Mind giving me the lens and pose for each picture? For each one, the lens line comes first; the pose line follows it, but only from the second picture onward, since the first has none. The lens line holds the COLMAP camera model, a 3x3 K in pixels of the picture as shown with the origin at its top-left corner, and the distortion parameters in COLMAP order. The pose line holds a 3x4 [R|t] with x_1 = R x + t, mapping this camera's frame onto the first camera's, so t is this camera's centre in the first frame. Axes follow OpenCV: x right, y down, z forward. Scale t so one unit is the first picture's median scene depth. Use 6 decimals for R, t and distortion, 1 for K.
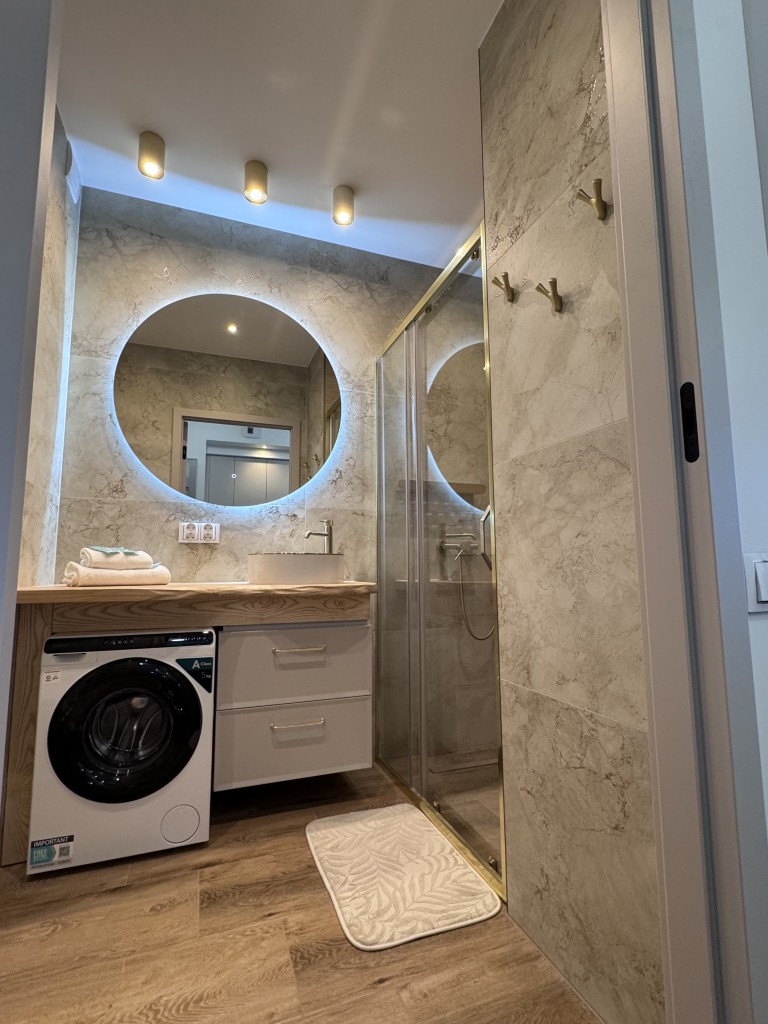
lens RADIAL K [[488.1, 0, 385.1], [0, 488.1, 512.8], [0, 0, 1]] dist [-0.003998, -0.000488]
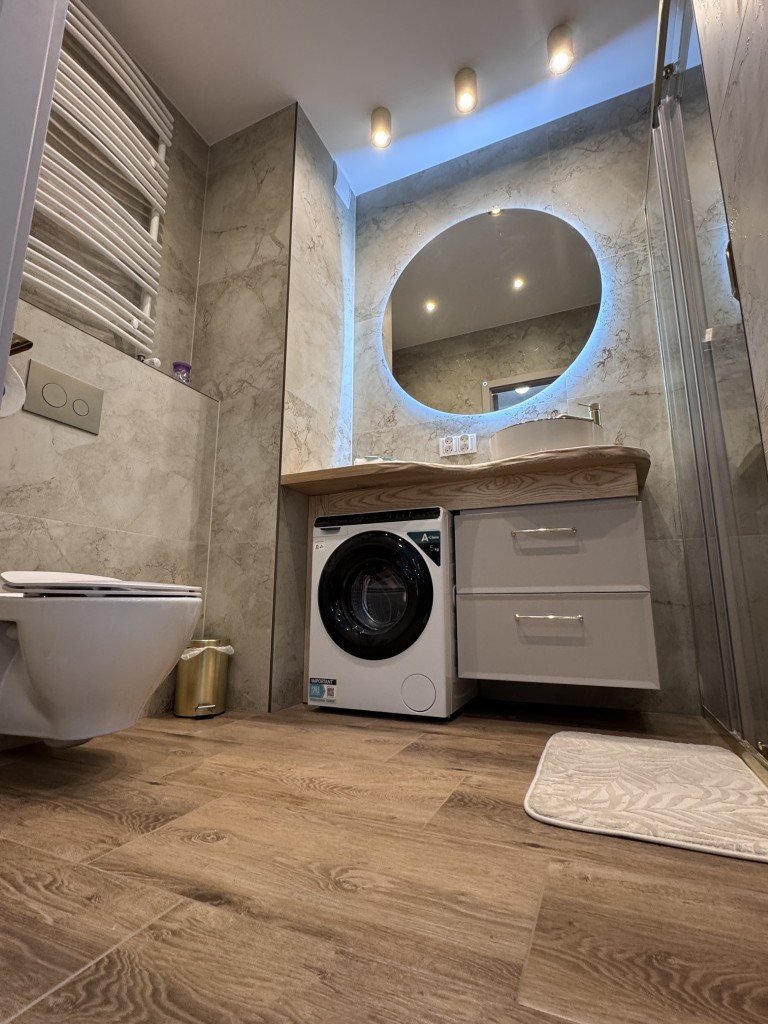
lens RADIAL K [[488.1, 0, 381.6], [0, 488.1, 512.8], [0, 0, 1]] dist [-0.003998, -0.000488]
pose [[0.708970, -0.127121, -0.693687, 0.241918], [0.074184, 0.991606, -0.105897, 0.345905], [0.701326, 0.023618, 0.712450, 0.212848]]
